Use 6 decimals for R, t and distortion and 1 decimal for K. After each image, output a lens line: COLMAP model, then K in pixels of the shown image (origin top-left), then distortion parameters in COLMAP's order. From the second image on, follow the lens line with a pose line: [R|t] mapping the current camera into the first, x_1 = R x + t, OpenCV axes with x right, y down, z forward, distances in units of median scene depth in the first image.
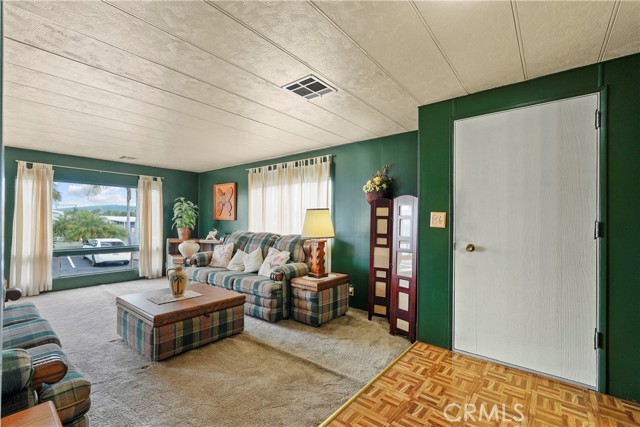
lens RADIAL K [[284.5, 0, 315.7], [0, 284.5, 220.0], [0, 0, 1]] dist [-0.013398, 0.007240]
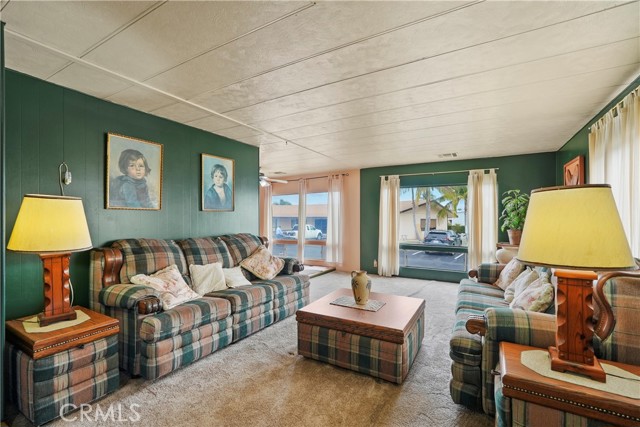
lens RADIAL K [[284.5, 0, 325.7], [0, 284.5, 216.7], [0, 0, 1]] dist [-0.013398, 0.007240]
pose [[0.163137, -0.009250, -0.986560, 0.253816], [-0.002389, 0.999949, -0.009770, 0.002333], [0.986601, 0.003951, 0.163107, 0.483640]]
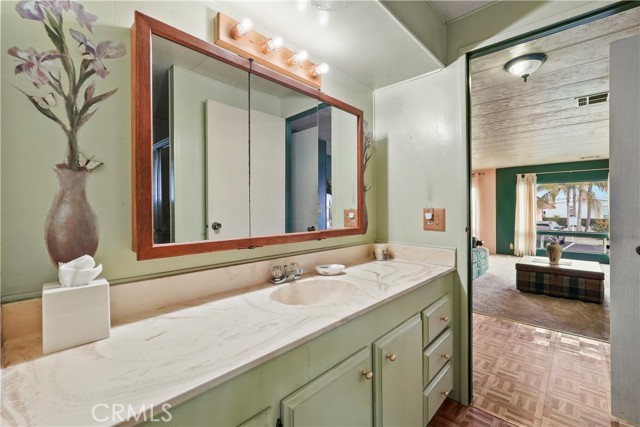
lens RADIAL K [[284.5, 0, 320.7], [0, 284.5, 211.0], [0, 0, 1]] dist [-0.013398, 0.007240]
pose [[-0.062120, -0.001304, -0.998068, 0.656619], [-0.000798, 0.999999, -0.001257, 0.009568], [0.998068, 0.000718, -0.062121, -0.053857]]
